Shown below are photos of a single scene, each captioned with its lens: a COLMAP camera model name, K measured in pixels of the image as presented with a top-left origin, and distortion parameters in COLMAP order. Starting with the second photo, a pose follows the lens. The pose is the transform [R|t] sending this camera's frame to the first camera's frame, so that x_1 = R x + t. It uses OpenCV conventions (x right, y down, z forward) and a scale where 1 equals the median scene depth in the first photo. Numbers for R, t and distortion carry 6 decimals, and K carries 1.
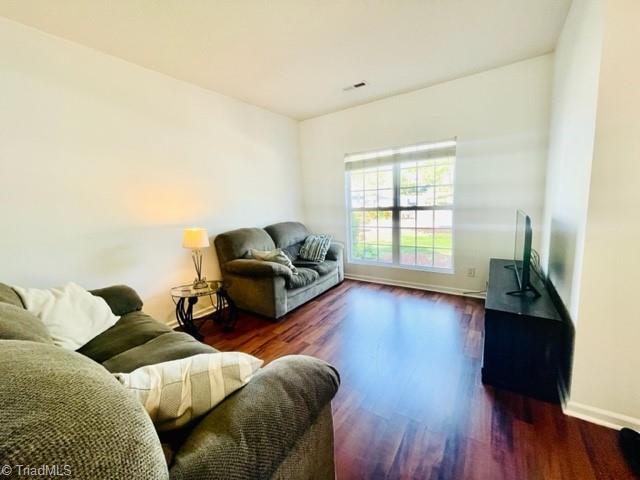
lens RADIAL K [[260.0, 0, 321.1], [0, 260.0, 237.8], [0, 0, 1]] dist [-0.001561, 0.000255]
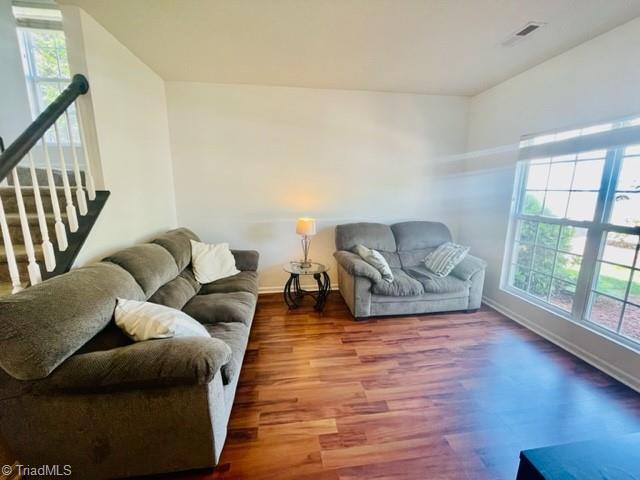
lens RADIAL K [[260.0, 0, 320.4], [0, 260.0, 239.1], [0, 0, 1]] dist [-0.001561, 0.000255]
pose [[0.668543, 0.192601, -0.718300, 0.359705], [-0.142696, 0.981156, 0.130271, -0.087149], [0.729855, 0.015408, 0.683428, 0.185942]]
